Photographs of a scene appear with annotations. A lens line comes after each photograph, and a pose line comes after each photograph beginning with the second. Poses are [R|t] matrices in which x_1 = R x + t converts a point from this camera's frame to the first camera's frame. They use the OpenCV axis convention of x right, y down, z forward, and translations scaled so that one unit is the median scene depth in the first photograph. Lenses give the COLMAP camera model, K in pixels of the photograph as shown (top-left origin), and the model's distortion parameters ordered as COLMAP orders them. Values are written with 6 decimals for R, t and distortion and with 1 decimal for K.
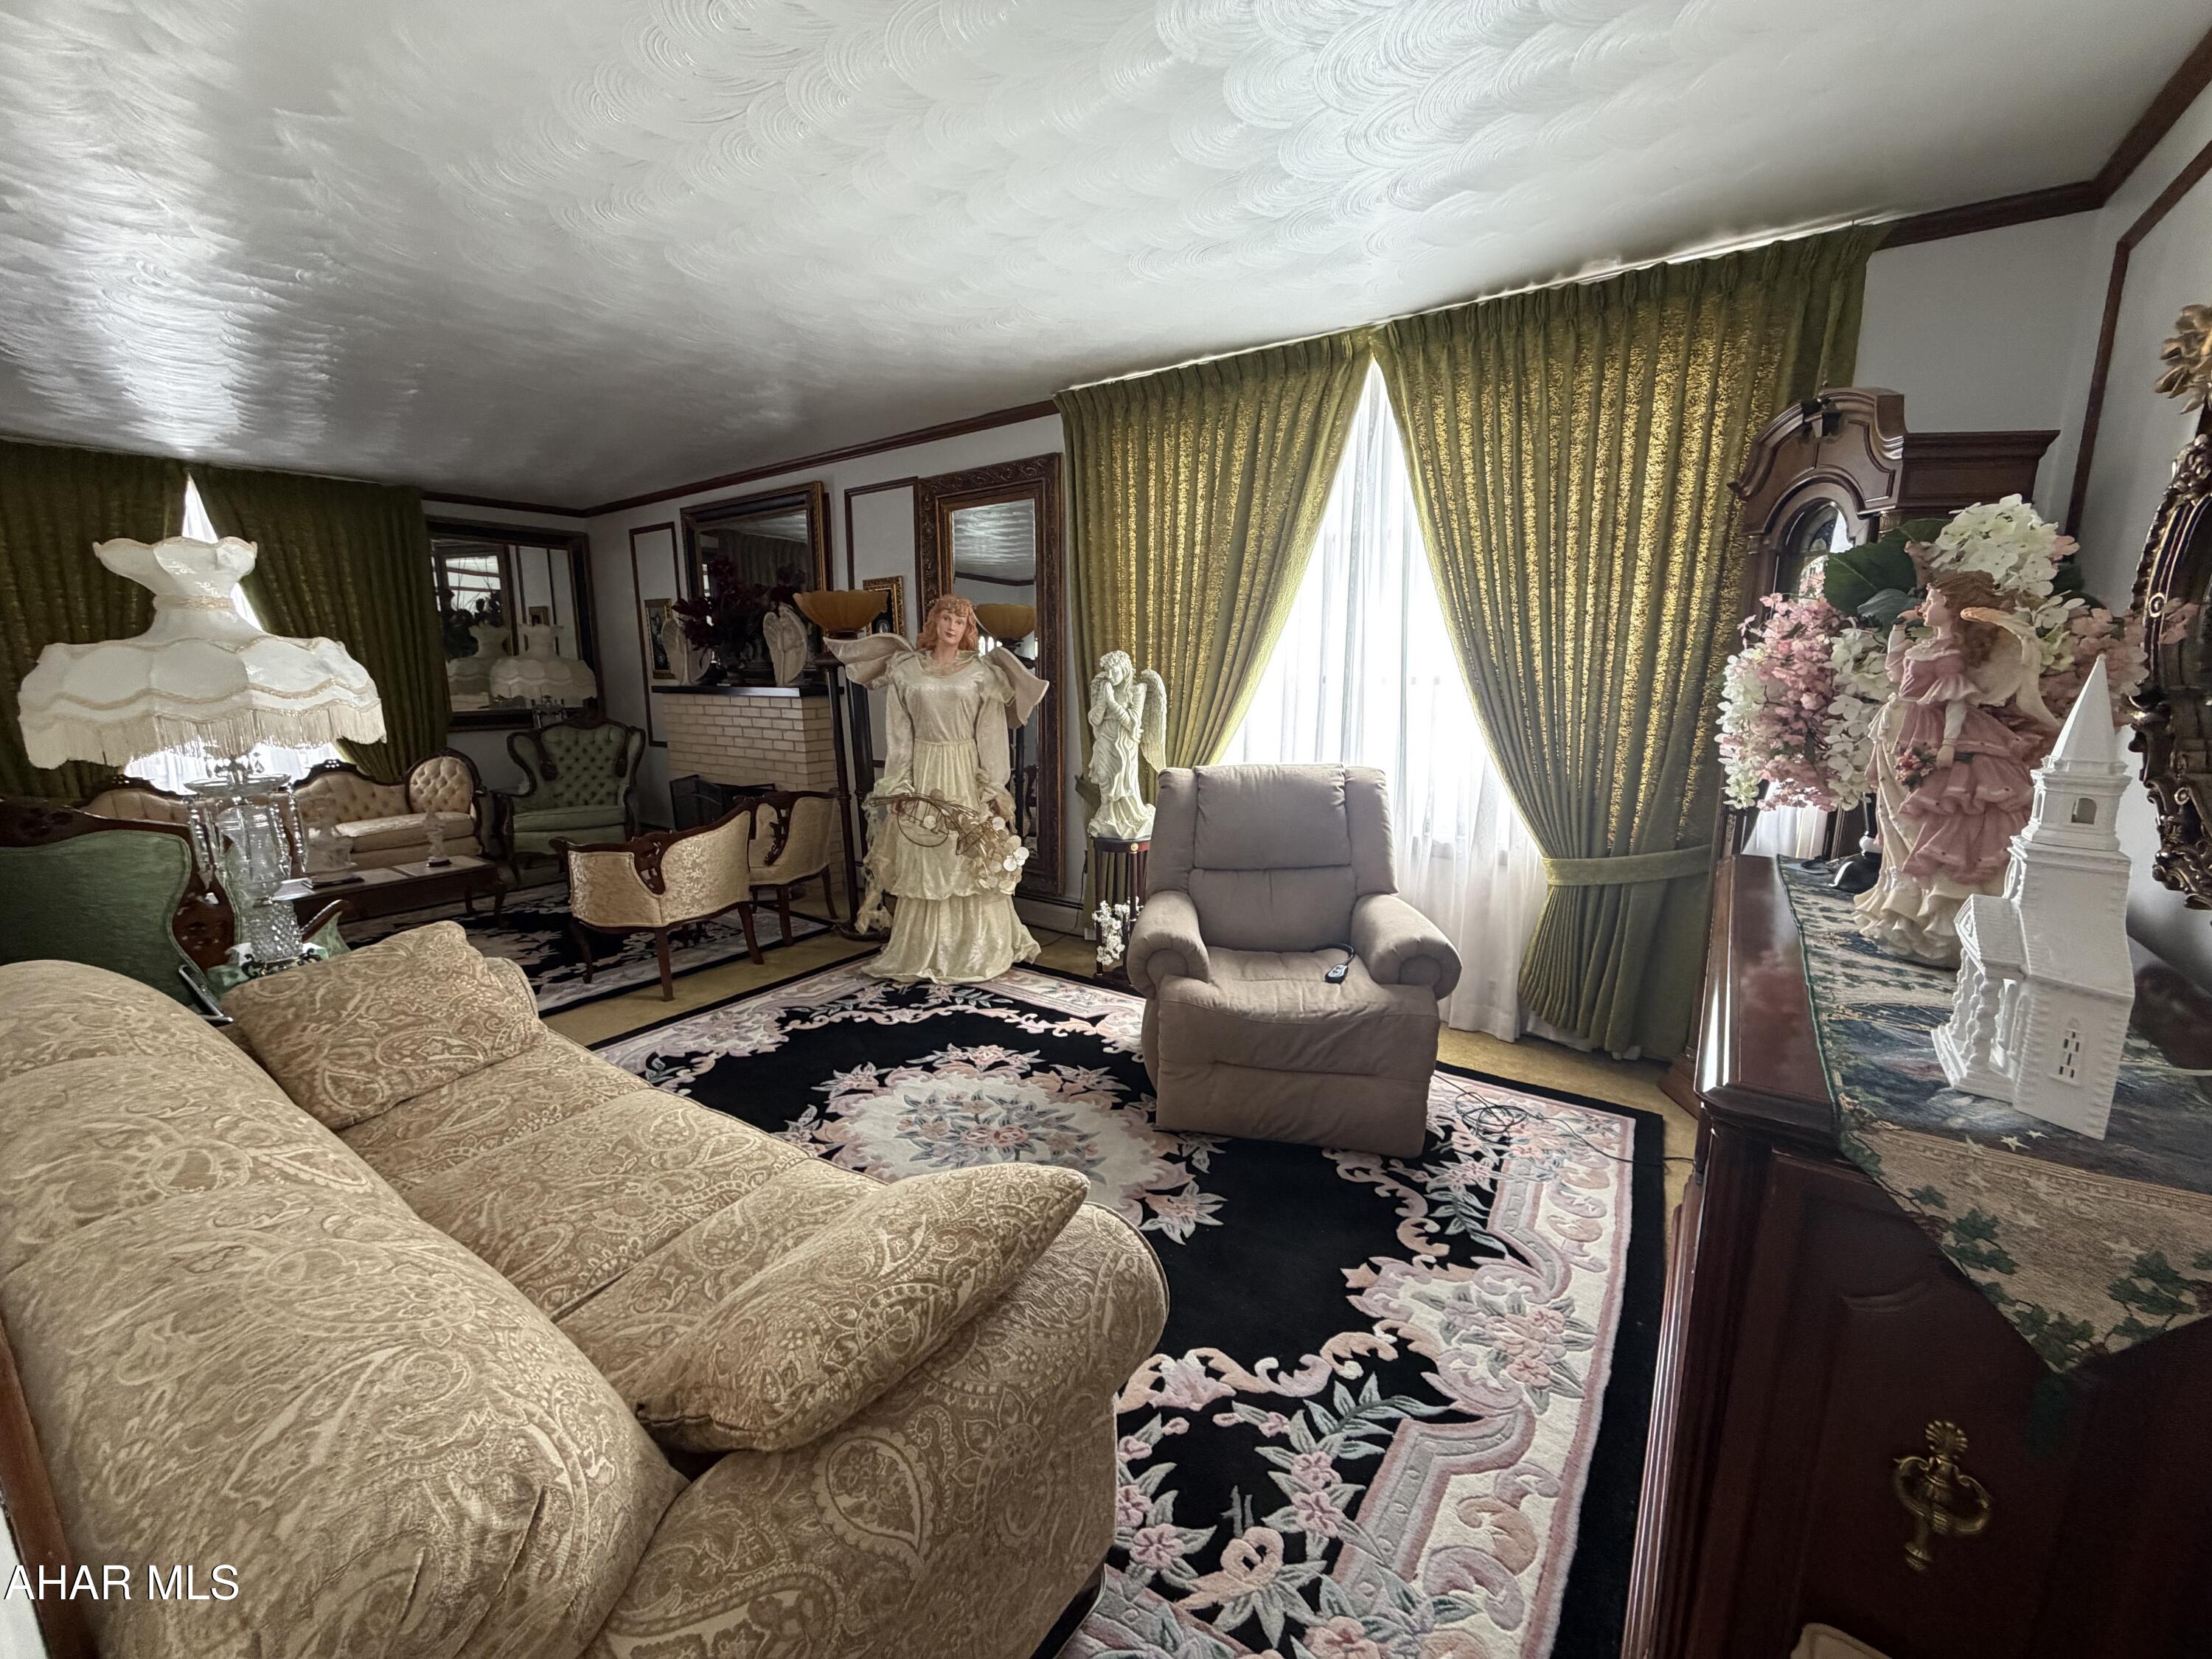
lens RADIAL K [[883.4, 0, 1101.9], [0, 883.4, 829.0], [0, 0, 1]] dist [-0.001052, -0.000039]
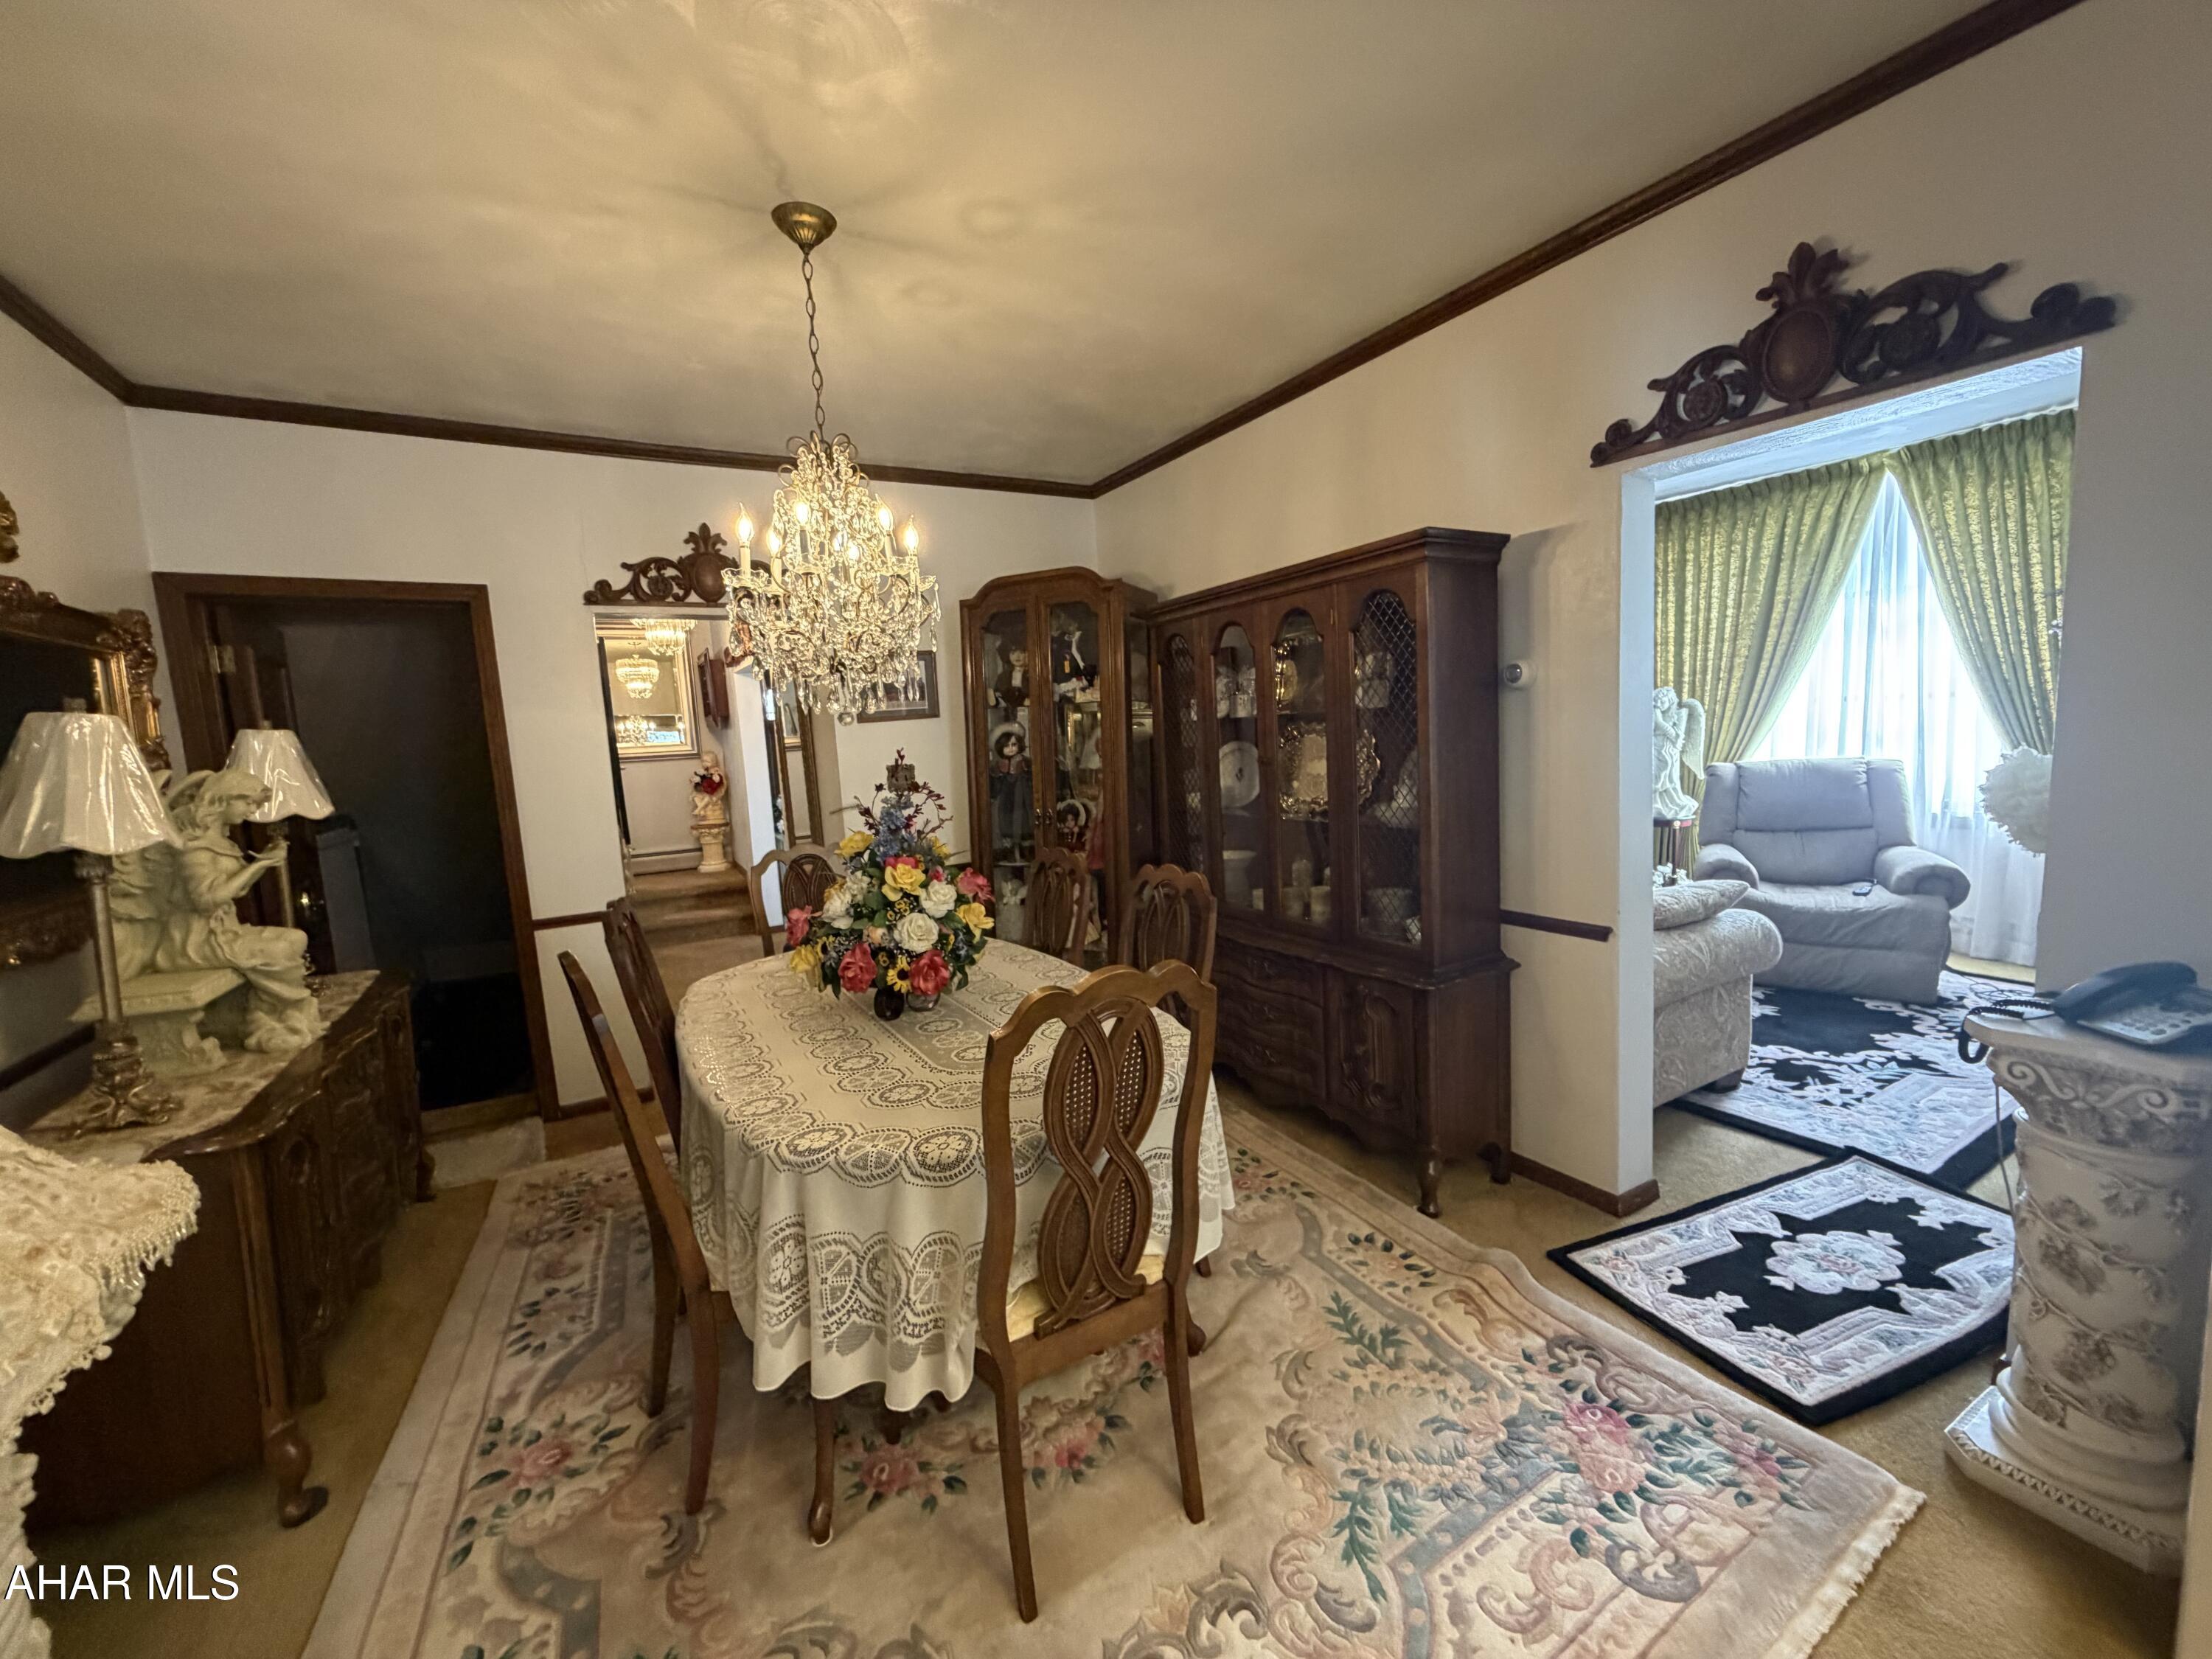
lens RADIAL K [[883.4, 0, 1101.9], [0, 883.4, 829.0], [0, 0, 1]] dist [-0.001052, -0.000039]
pose [[0.905484, 0.007207, -0.424320, -0.228688], [-0.032606, 0.998082, -0.052628, 0.155255], [0.423127, 0.061489, 0.903982, -0.774677]]
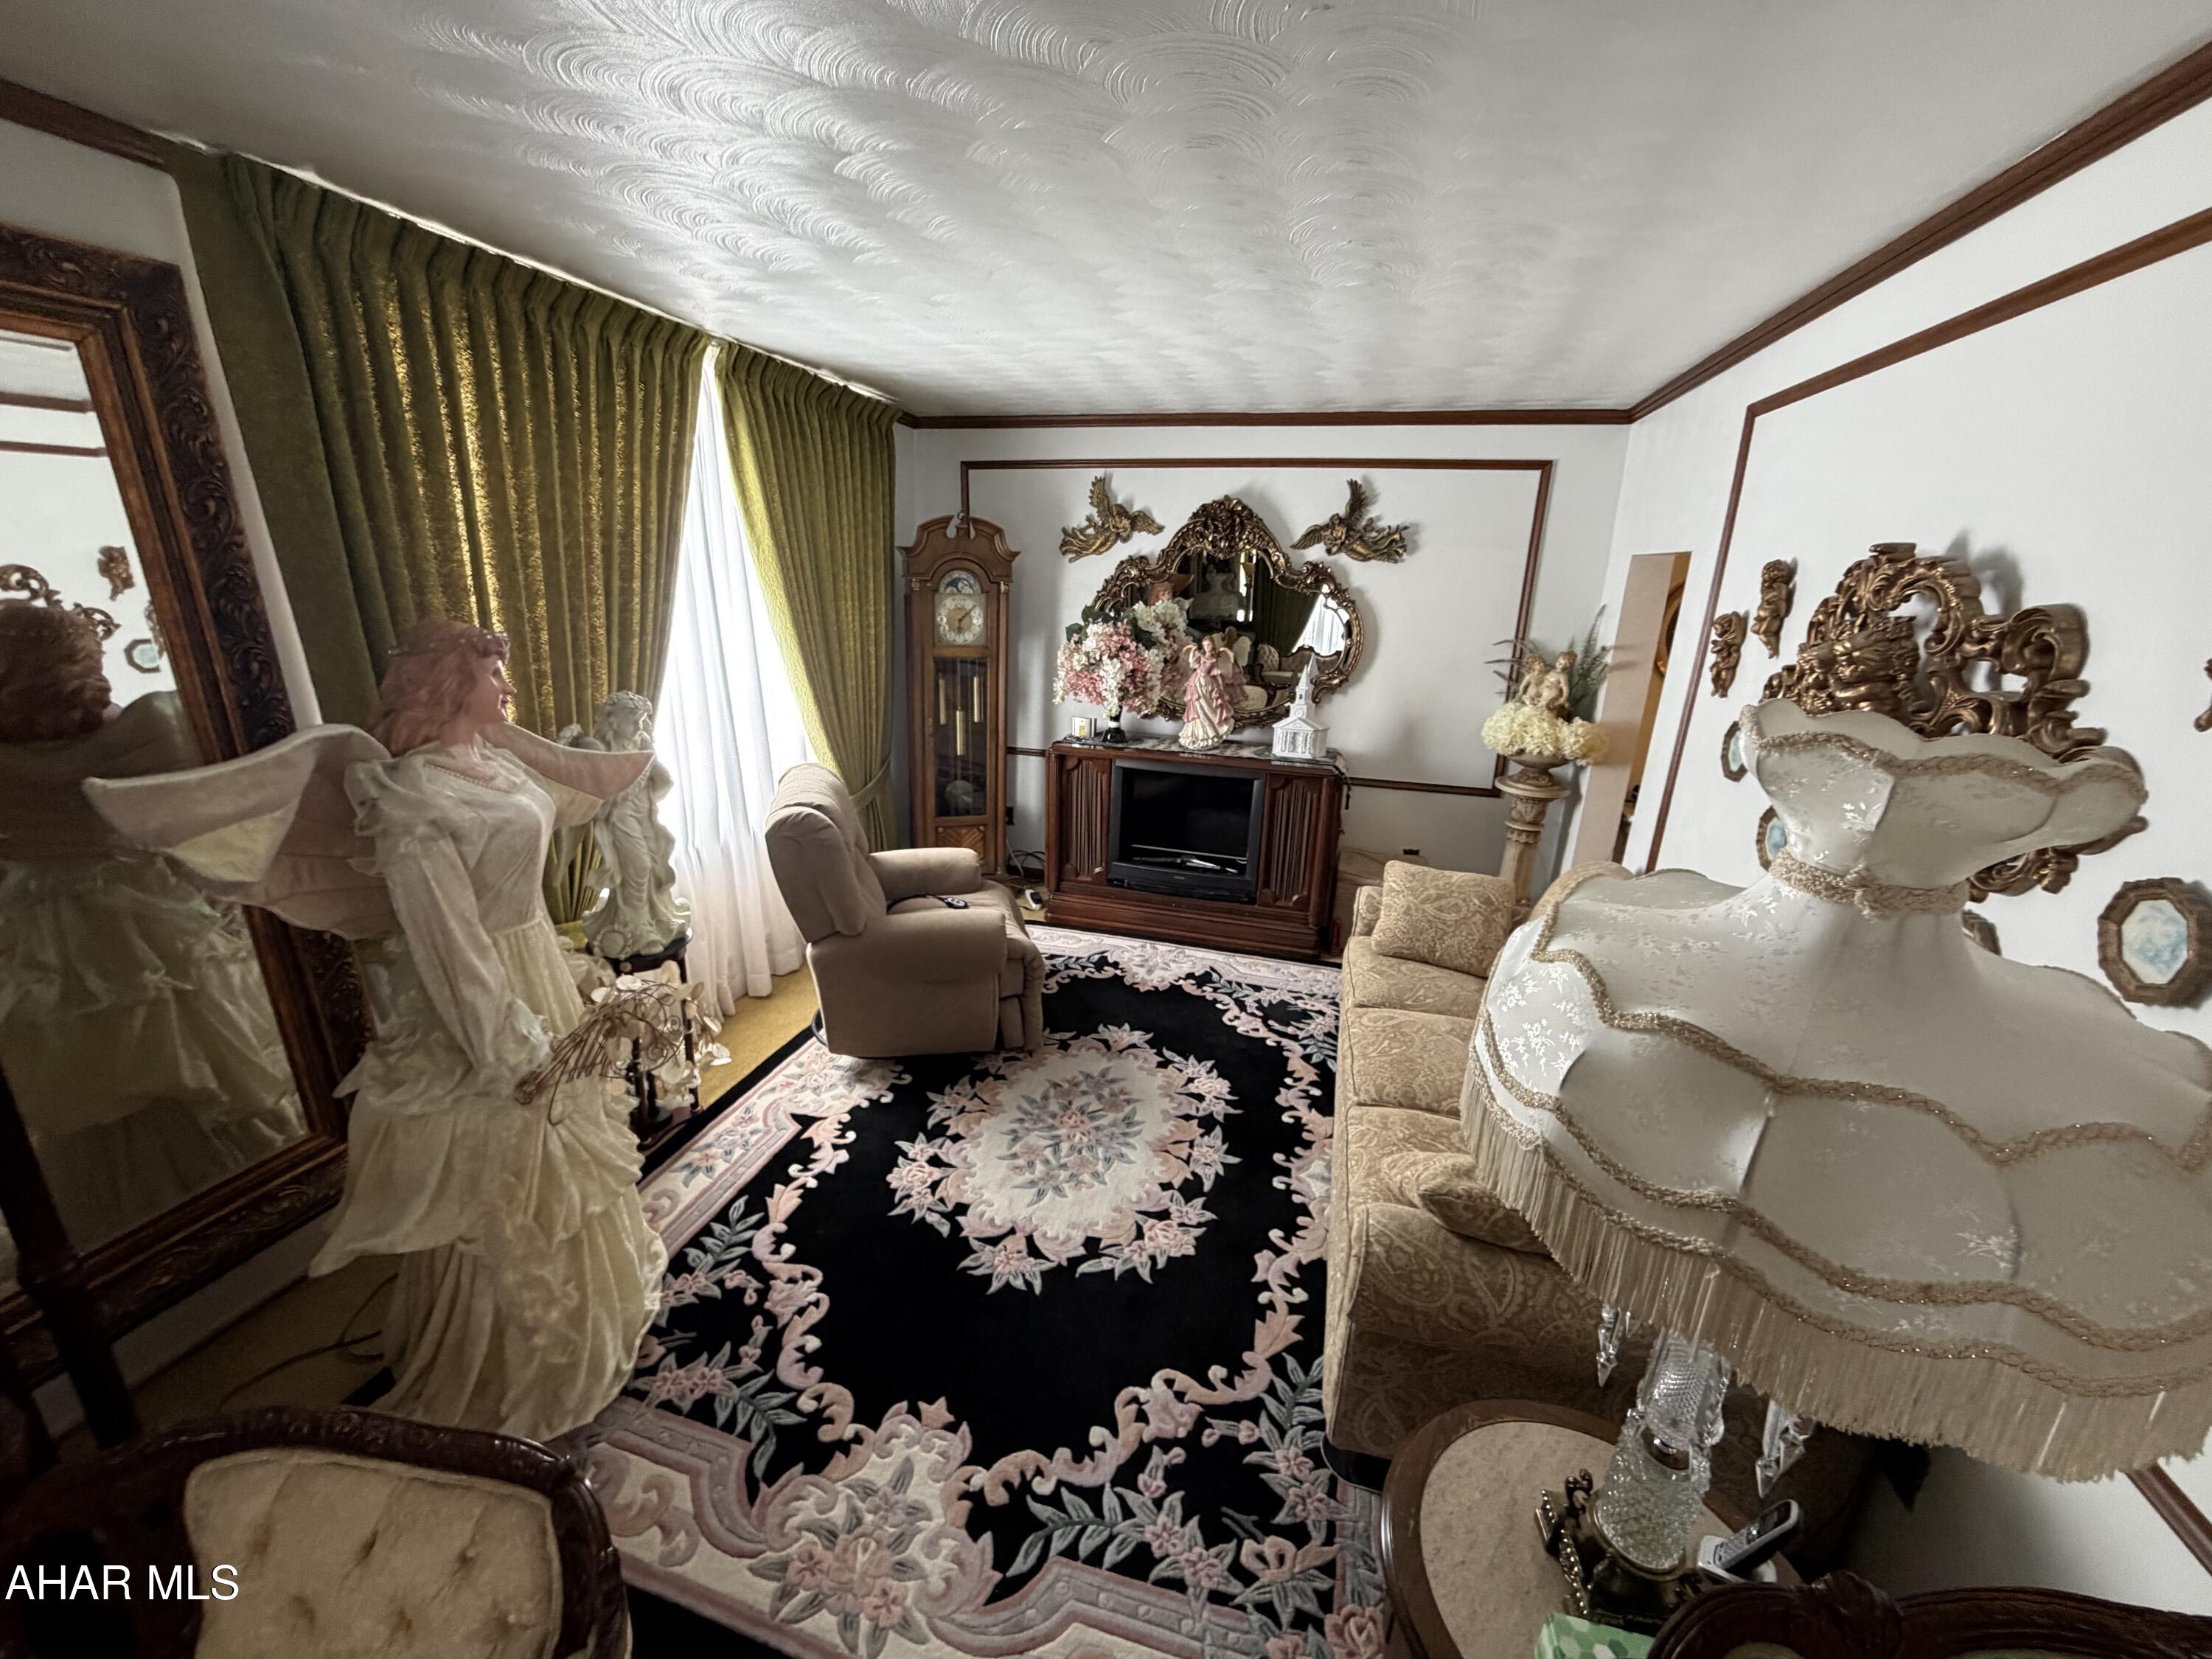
lens RADIAL K [[883.4, 0, 1101.9], [0, 883.4, 829.0], [0, 0, 1]] dist [-0.001052, -0.000039]
pose [[-0.331420, -0.273496, 0.902973, -0.870312], [0.144560, 0.931043, 0.335056, -0.317969], [-0.932343, 0.241578, -0.269029, 0.978622]]
